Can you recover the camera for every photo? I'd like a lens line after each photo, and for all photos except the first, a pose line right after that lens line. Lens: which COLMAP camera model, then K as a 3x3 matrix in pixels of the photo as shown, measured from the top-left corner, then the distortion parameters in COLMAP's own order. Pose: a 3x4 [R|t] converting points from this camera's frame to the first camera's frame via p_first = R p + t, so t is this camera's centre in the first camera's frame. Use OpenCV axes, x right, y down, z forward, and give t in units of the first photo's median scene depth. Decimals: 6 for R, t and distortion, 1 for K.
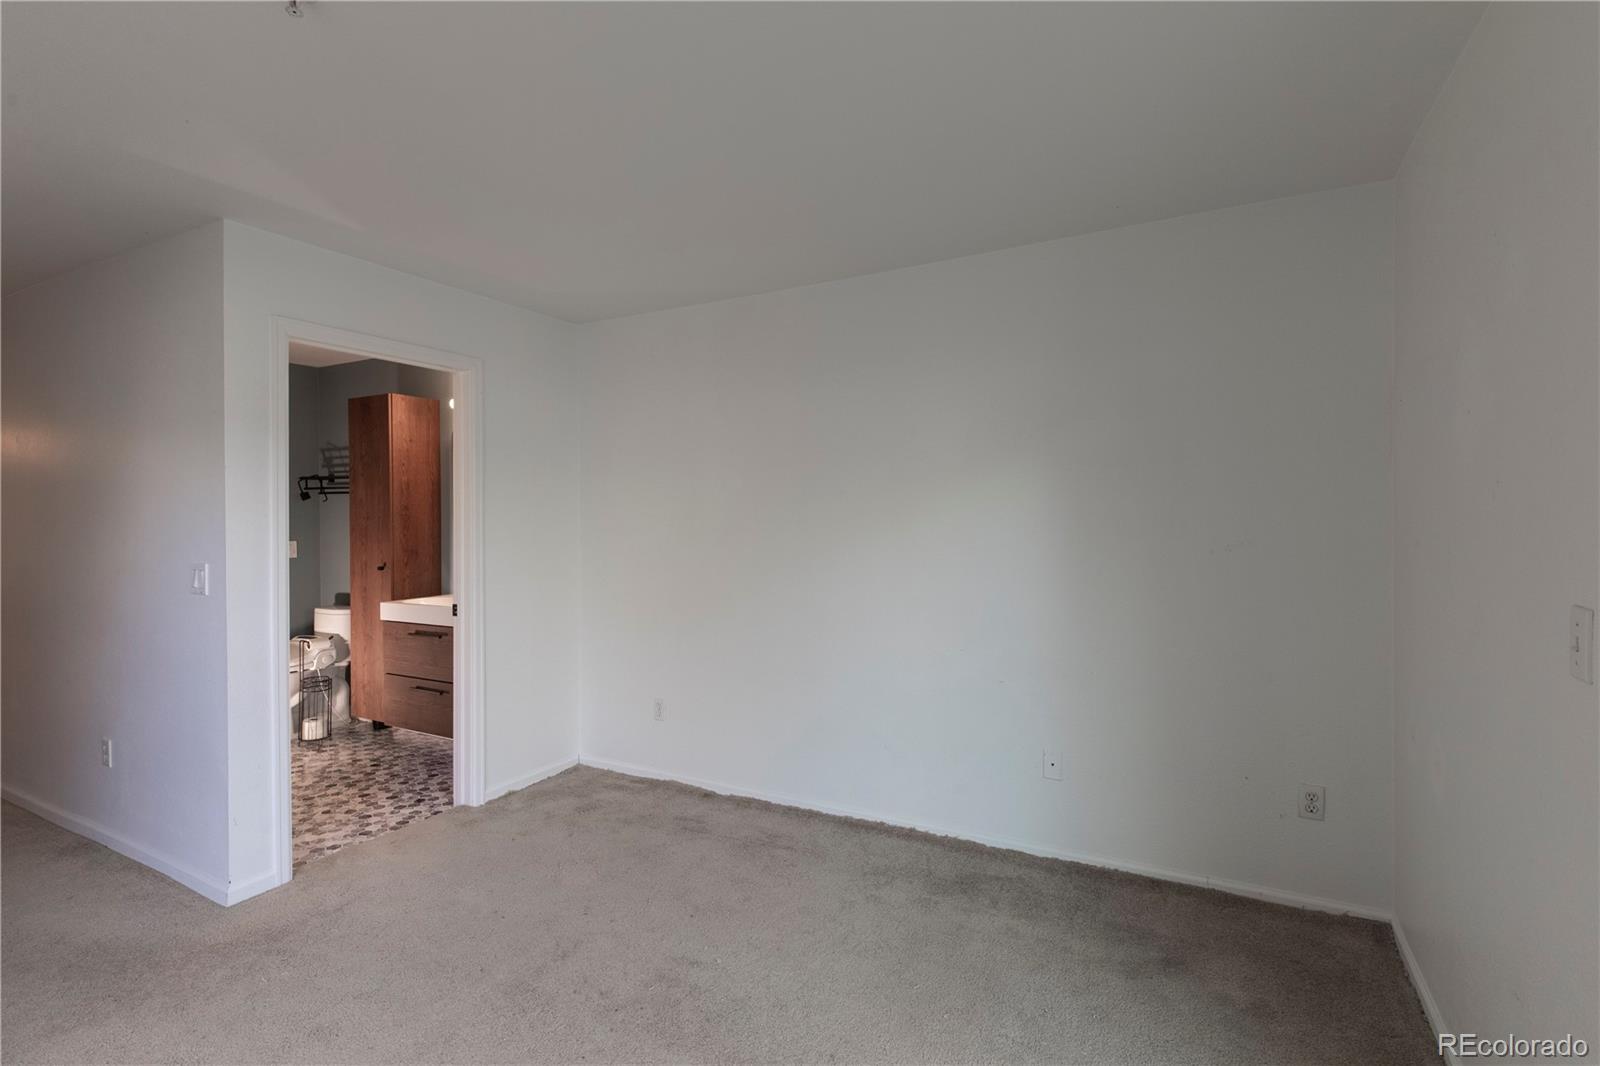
lens RADIAL K [[724.8, 0, 797.7], [0, 724.8, 525.9], [0, 0, 1]] dist [0.002130, 0.000279]
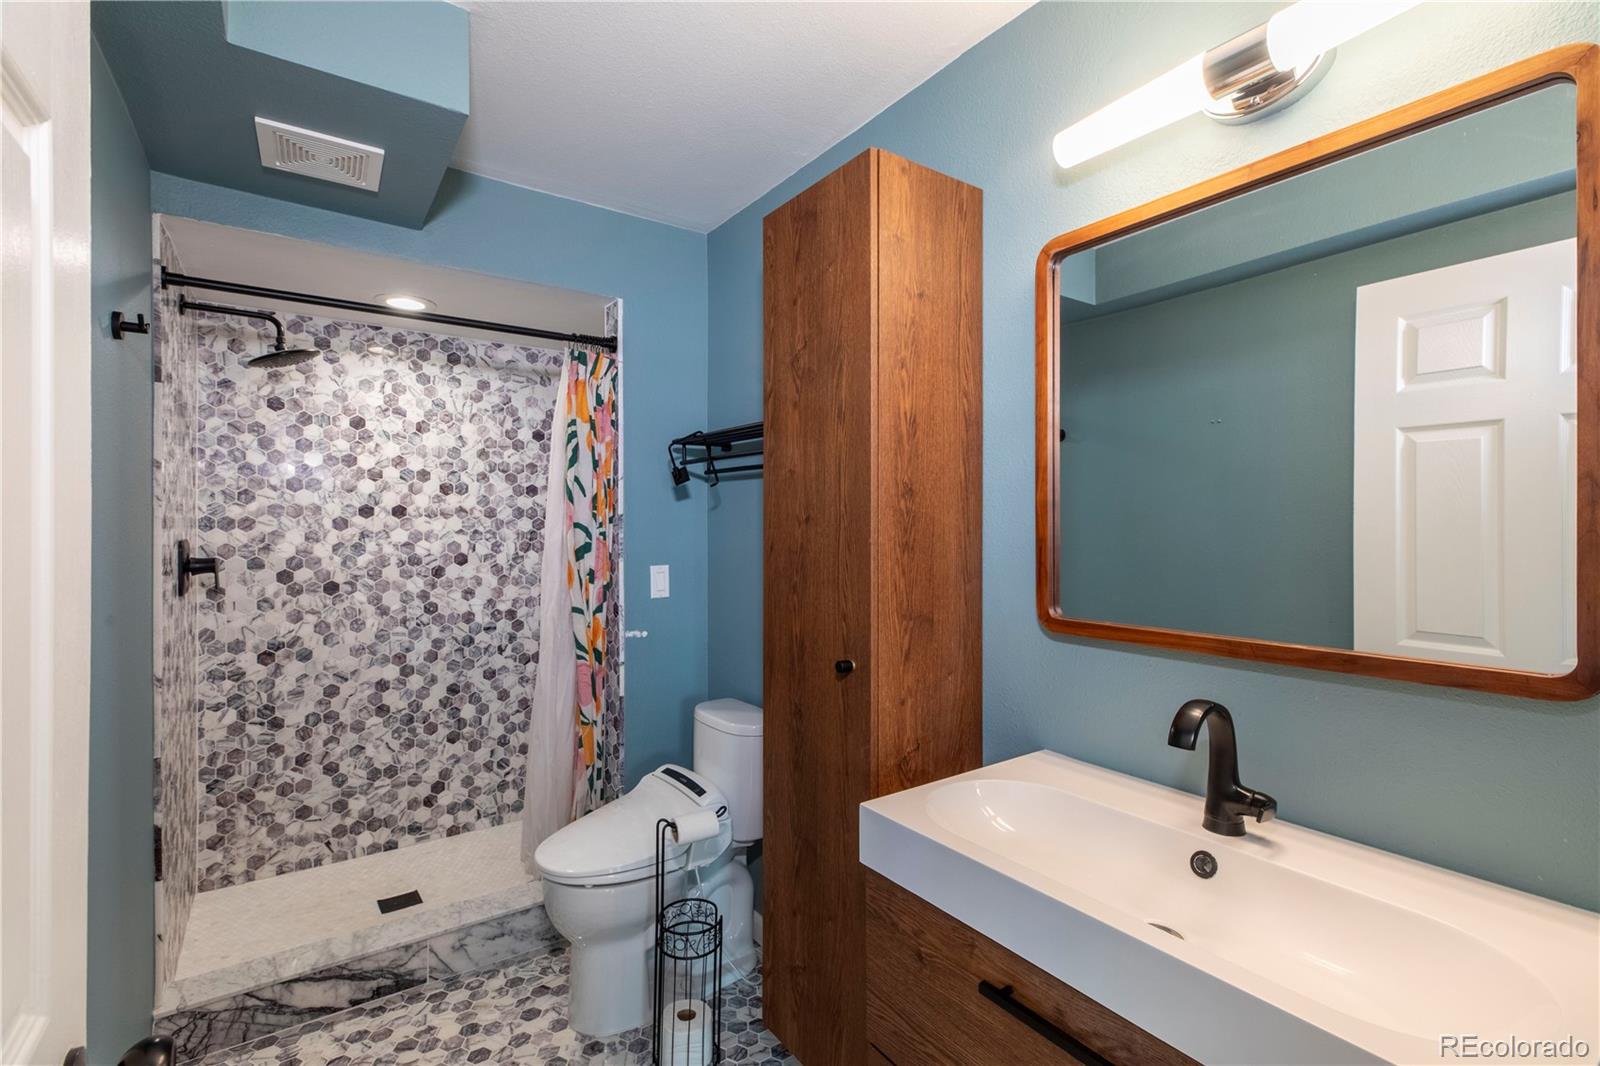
lens RADIAL K [[724.8, 0, 797.7], [0, 724.8, 525.9], [0, 0, 1]] dist [0.002130, 0.000279]
pose [[0.888592, 0.005437, -0.458667, -0.424779], [-0.009974, 0.999922, -0.007471, -0.005232], [0.458590, 0.011214, 0.888577, 0.665730]]
